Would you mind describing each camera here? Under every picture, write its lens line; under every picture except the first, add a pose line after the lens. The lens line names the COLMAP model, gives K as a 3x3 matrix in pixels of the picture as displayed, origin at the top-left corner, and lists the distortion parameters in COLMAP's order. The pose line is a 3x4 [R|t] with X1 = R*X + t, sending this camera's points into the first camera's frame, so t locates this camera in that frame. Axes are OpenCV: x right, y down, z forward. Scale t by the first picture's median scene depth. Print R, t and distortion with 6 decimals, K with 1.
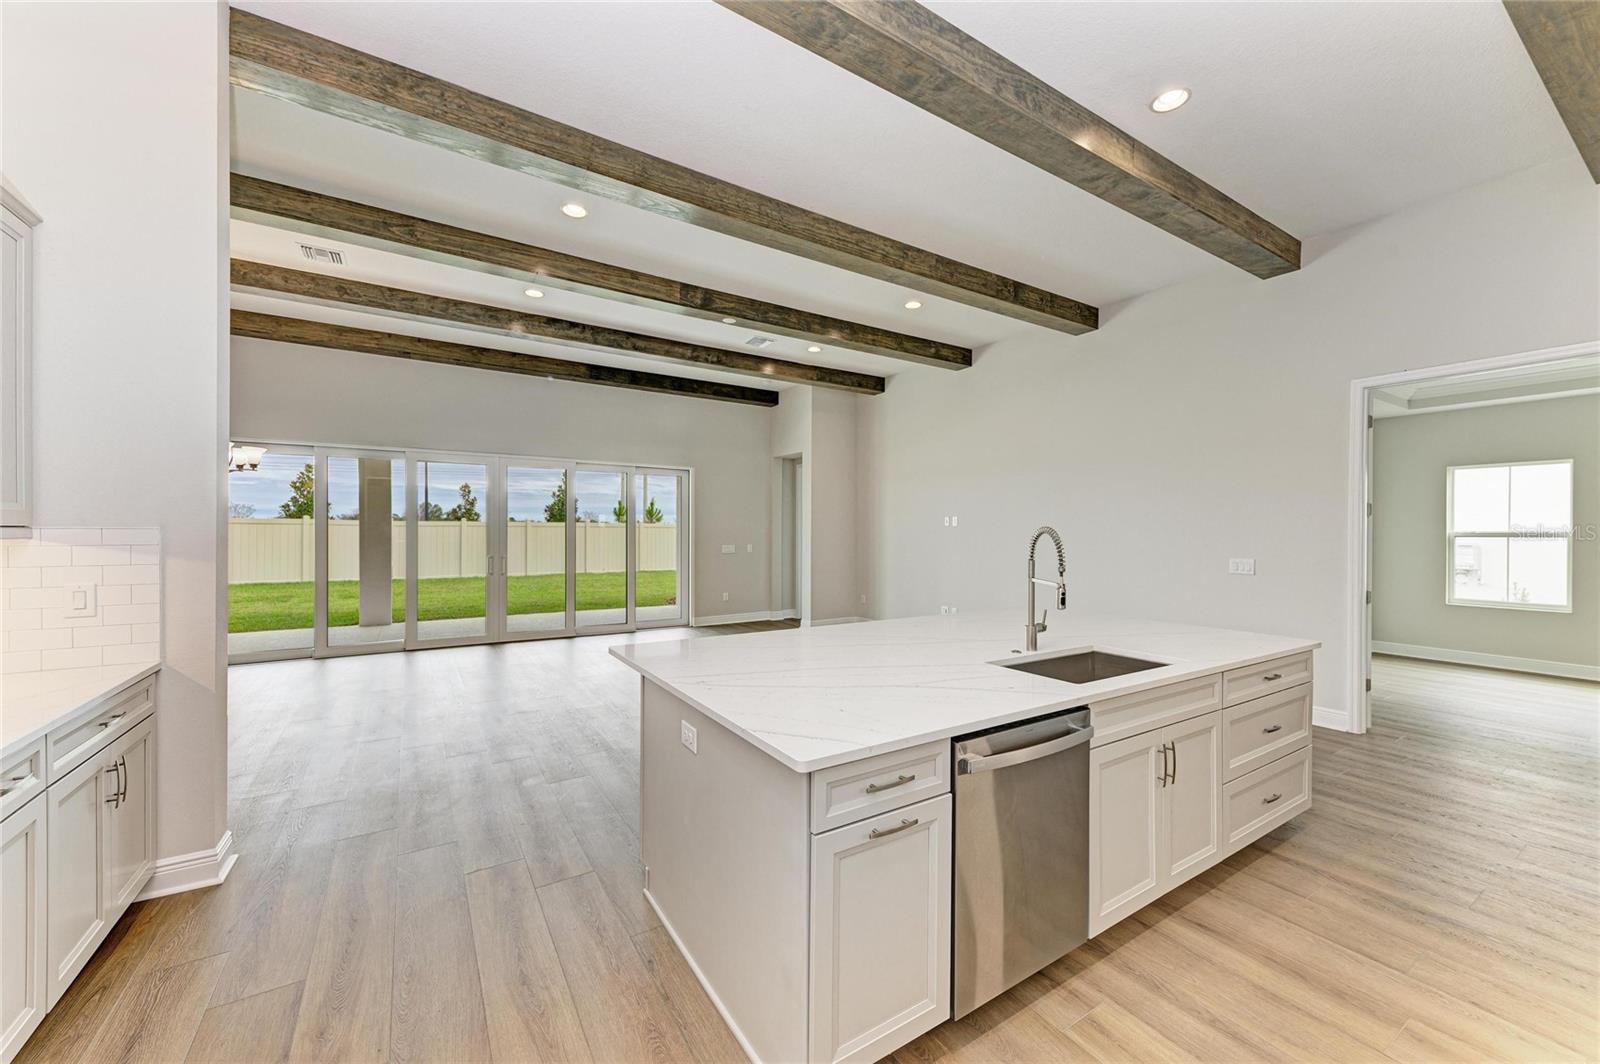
lens RADIAL K [[610.1, 0, 803.5], [0, 610.1, 533.0], [0, 0, 1]] dist [0.015341, -0.000049]
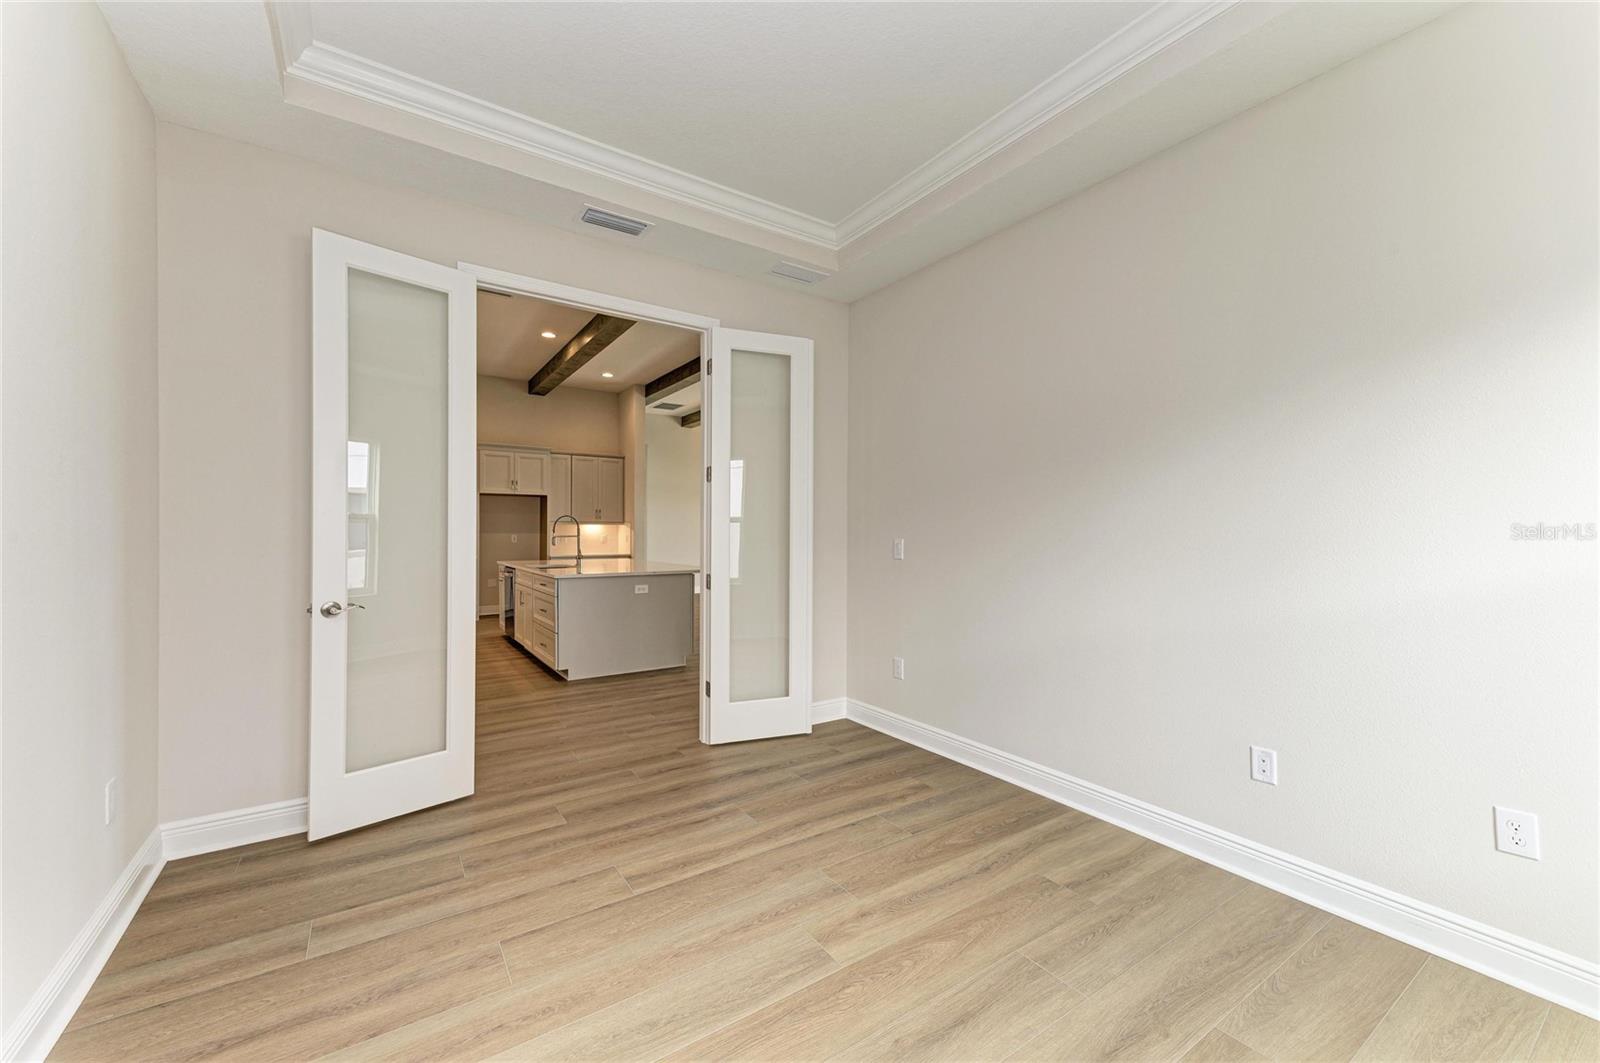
lens RADIAL K [[631.0, 0, 800.0], [0, 631.0, 531.5], [0, 0, 1]] dist [0.015610, 0.000023]
pose [[0.020758, -0.007833, -0.999754, 1.151662], [-0.003172, 0.999964, -0.007901, 0.029569], [0.999780, 0.003335, 0.020732, 0.726501]]
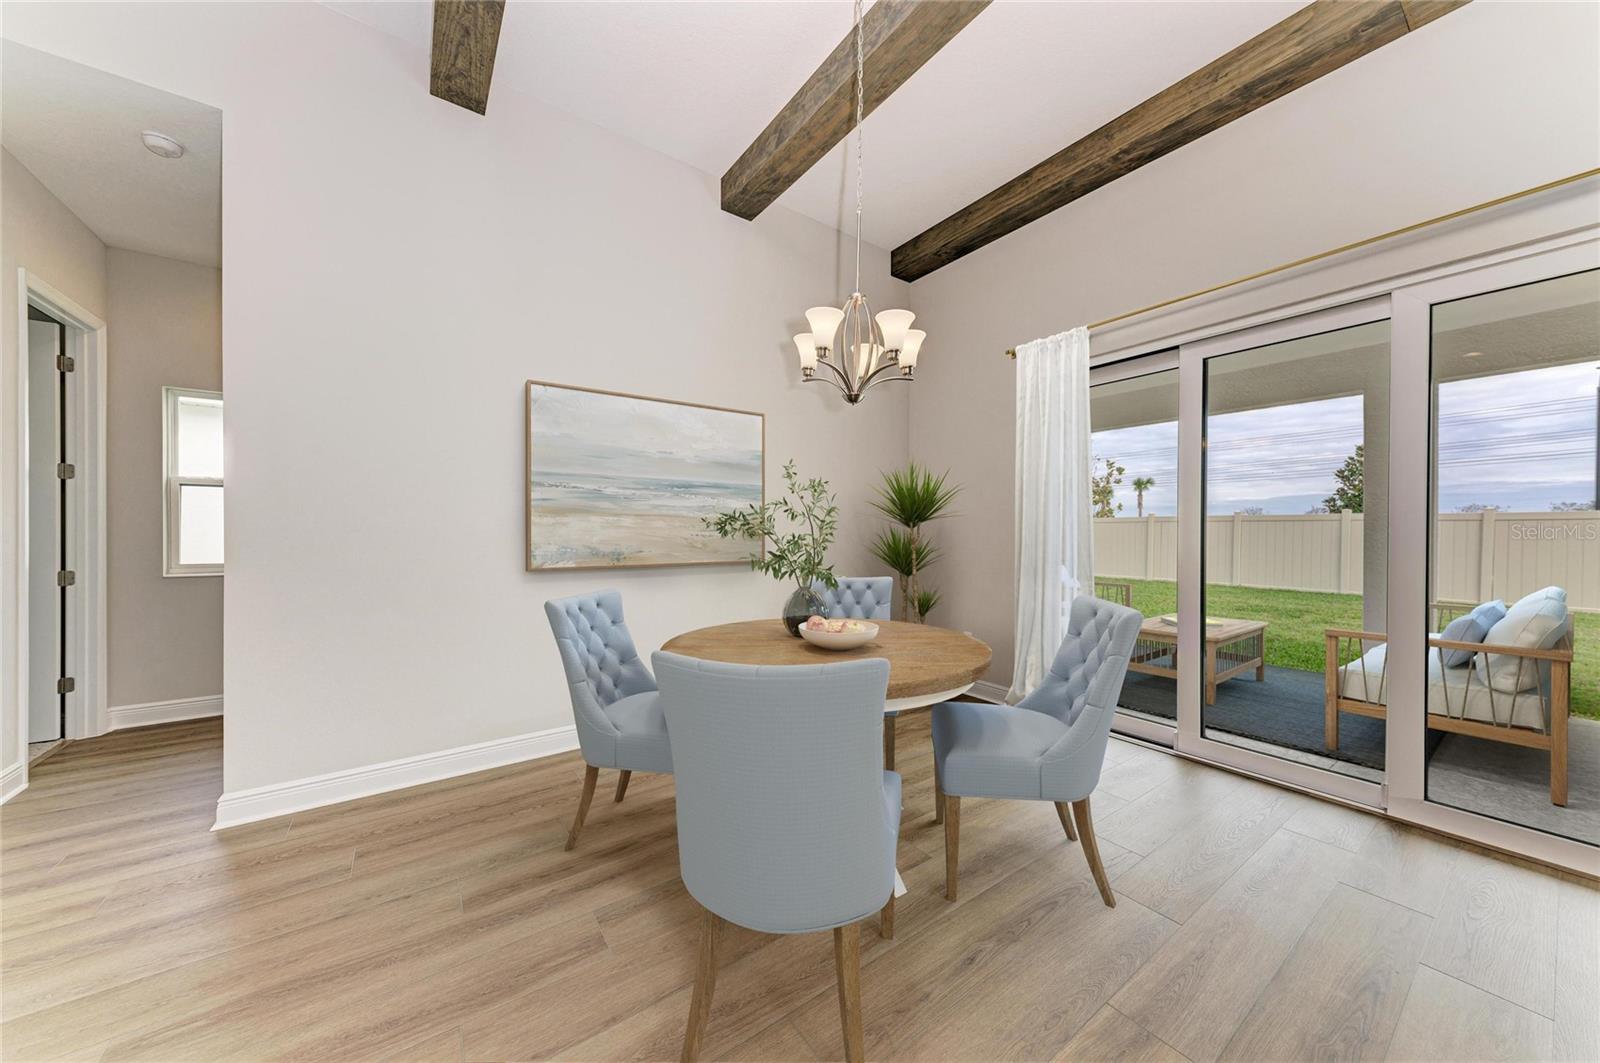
lens RADIAL K [[543.1, 0, 800.0], [0, 543.1, 531.5], [0, 0, 1]] dist [0.000634, 0.000032]
pose [[0.047256, -0.008882, -0.998843, -0.356571], [-0.001792, 0.999958, -0.008977, 0.019588], [0.998881, 0.002214, 0.047238, 0.658982]]
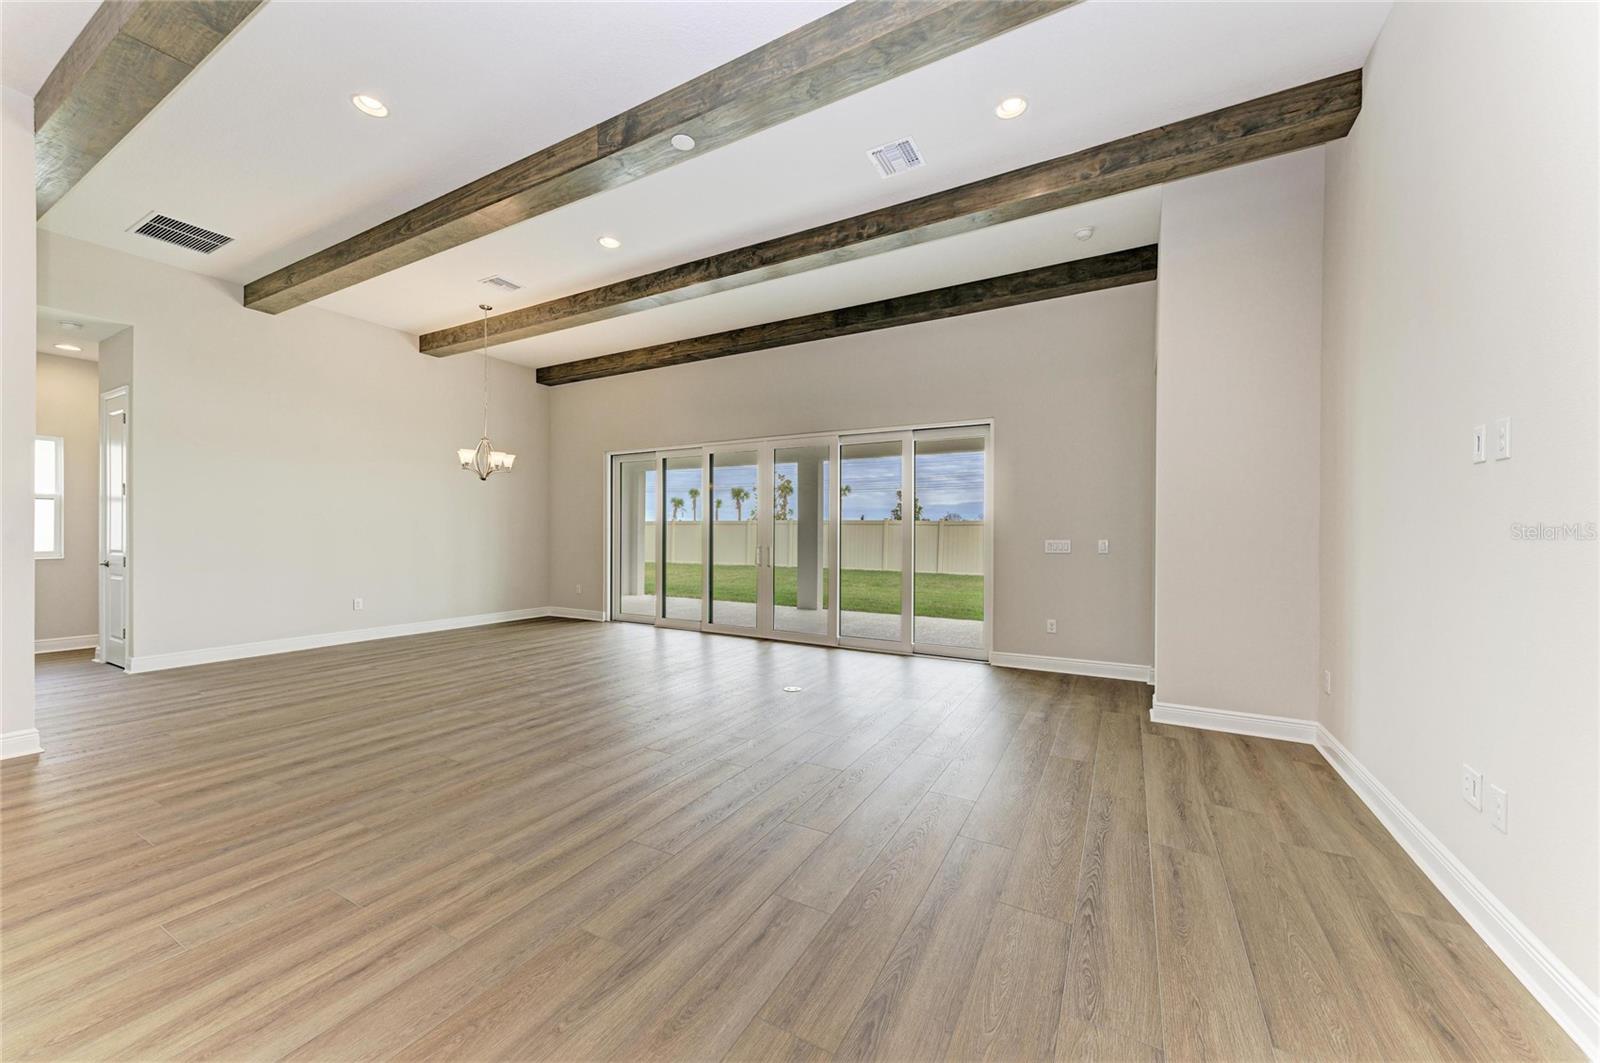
lens RADIAL K [[585.3, 0, 802.7], [0, 585.3, 535.1], [0, 0, 1]] dist [0.018254, 0.000061]
pose [[0.471823, 0.000243, -0.881693, 0.367817], [-0.004811, 0.999986, -0.002299, 0.025362], [0.881680, 0.005327, 0.471817, 0.711960]]
